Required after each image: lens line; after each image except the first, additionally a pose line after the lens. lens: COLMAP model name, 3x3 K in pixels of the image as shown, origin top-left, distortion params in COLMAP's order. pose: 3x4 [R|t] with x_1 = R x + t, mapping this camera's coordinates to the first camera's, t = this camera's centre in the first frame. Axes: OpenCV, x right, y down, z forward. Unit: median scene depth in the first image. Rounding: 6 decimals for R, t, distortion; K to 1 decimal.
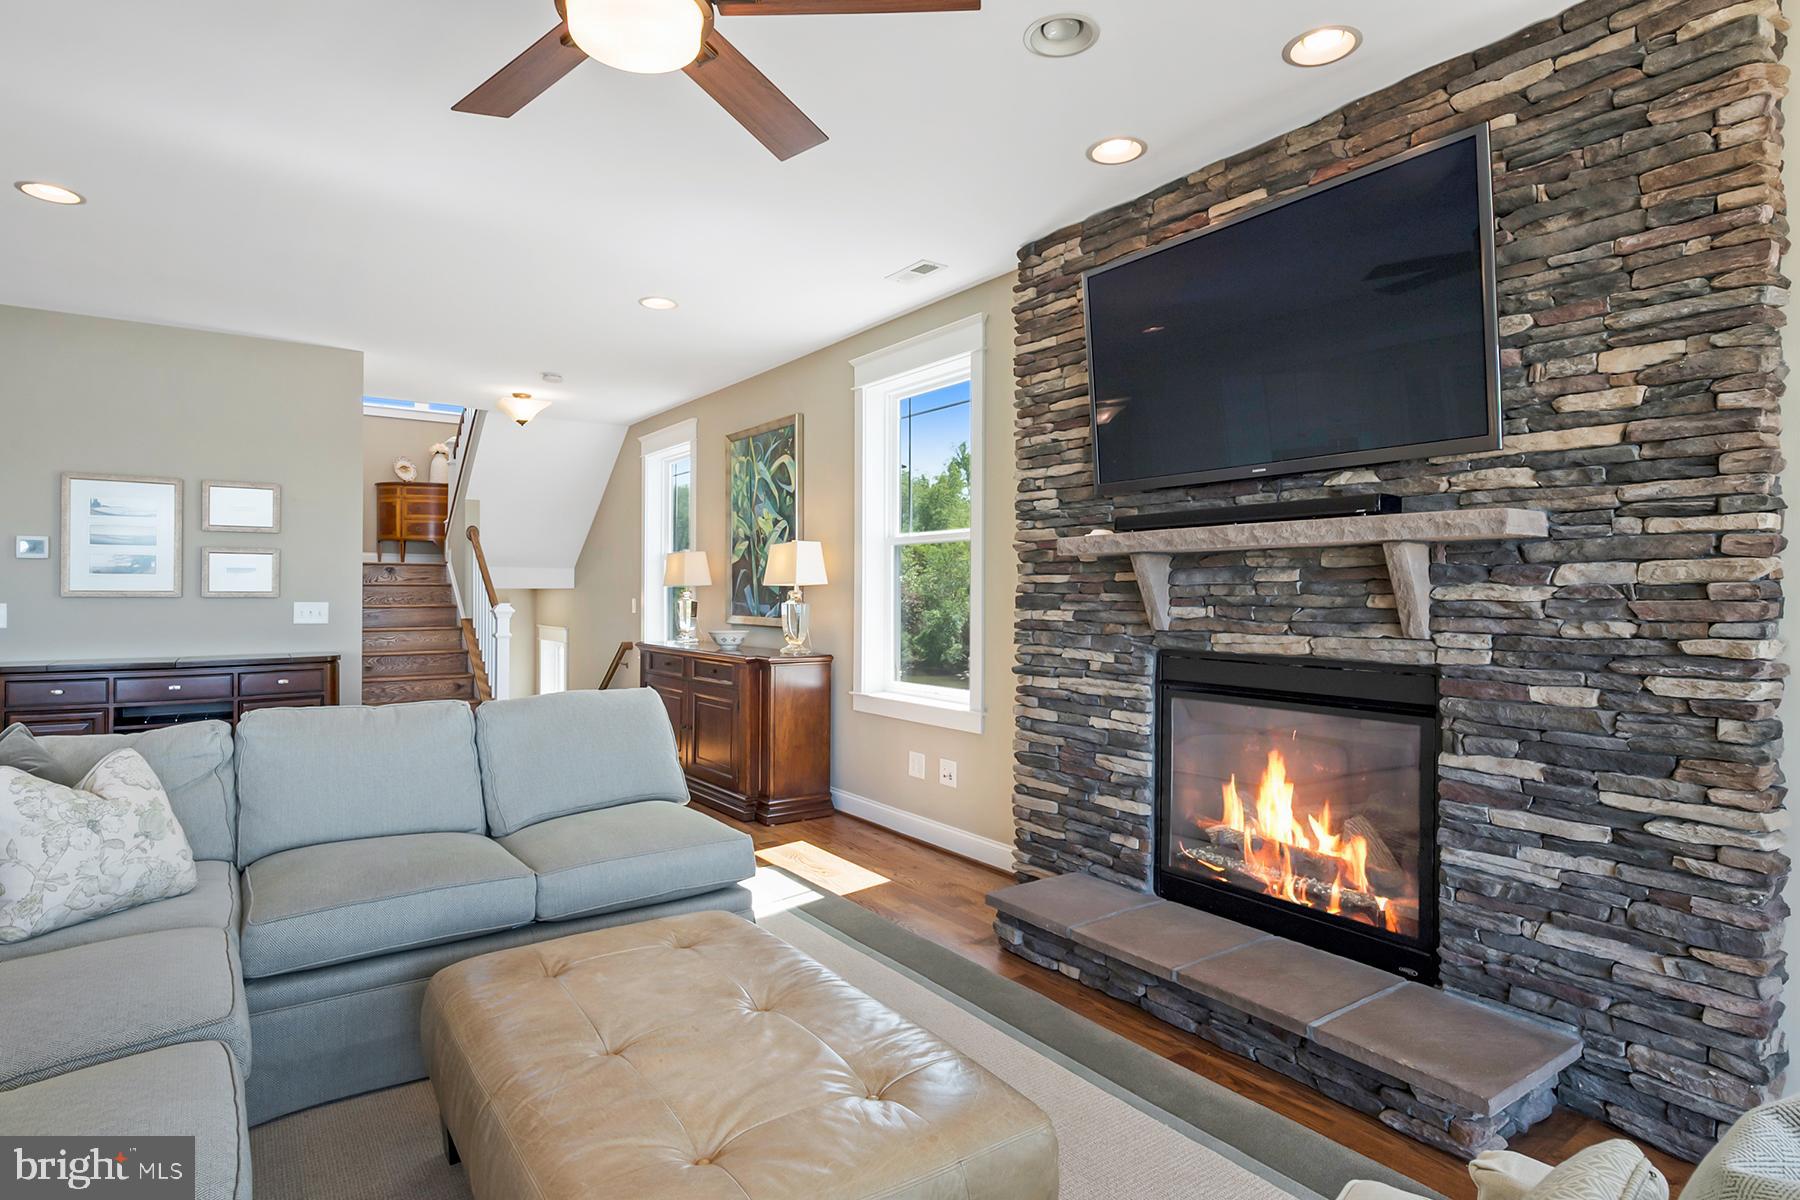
lens RADIAL K [[958.5, 0, 899.3], [0, 958.5, 599.8], [0, 0, 1]] dist [0.000220, 0.000194]
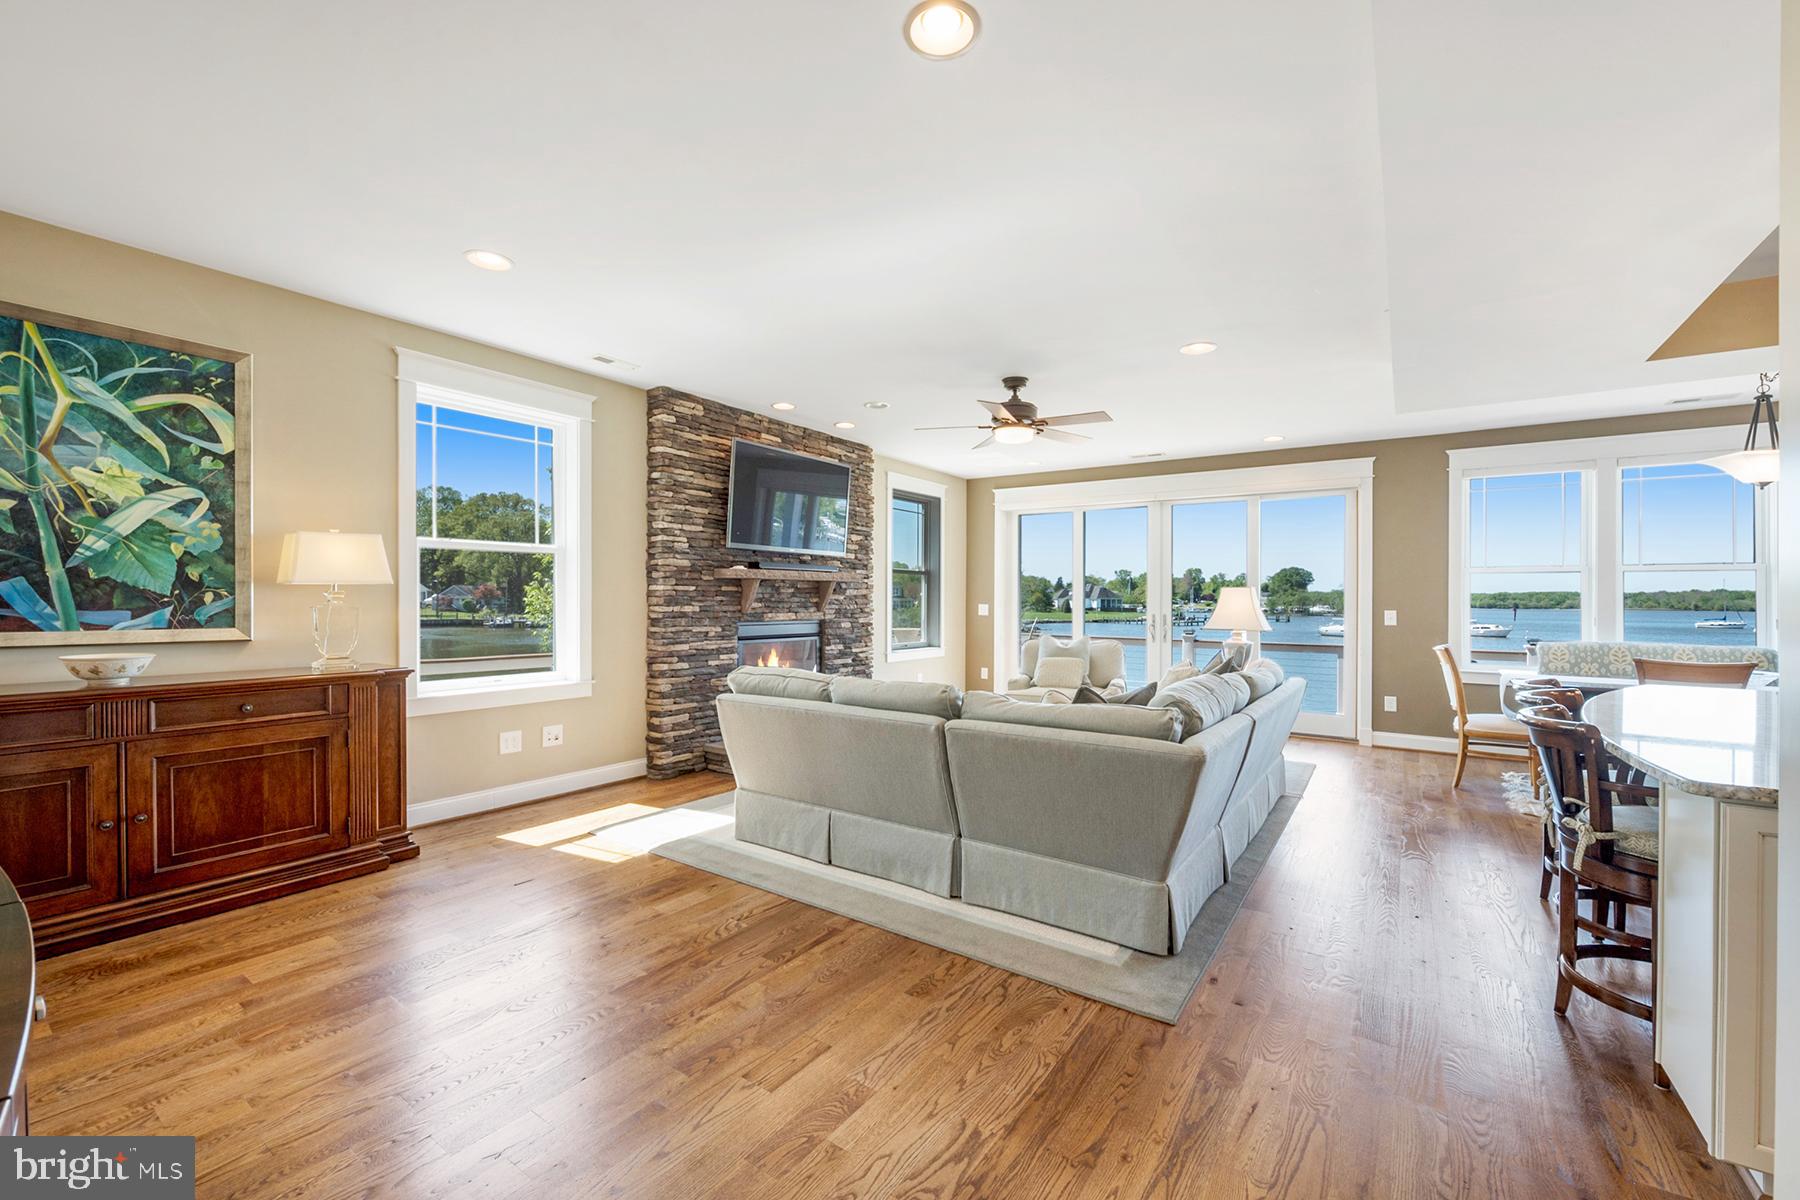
lens RADIAL K [[725.1, 0, 919.7], [0, 725.1, 599.5], [0, 0, 1]] dist [-0.014787, -0.000638]
pose [[-0.366880, -0.003723, 0.930261, -1.282993], [0.000942, 0.999990, 0.004374, -0.006436], [-0.930268, 0.002481, -0.366872, 1.125484]]
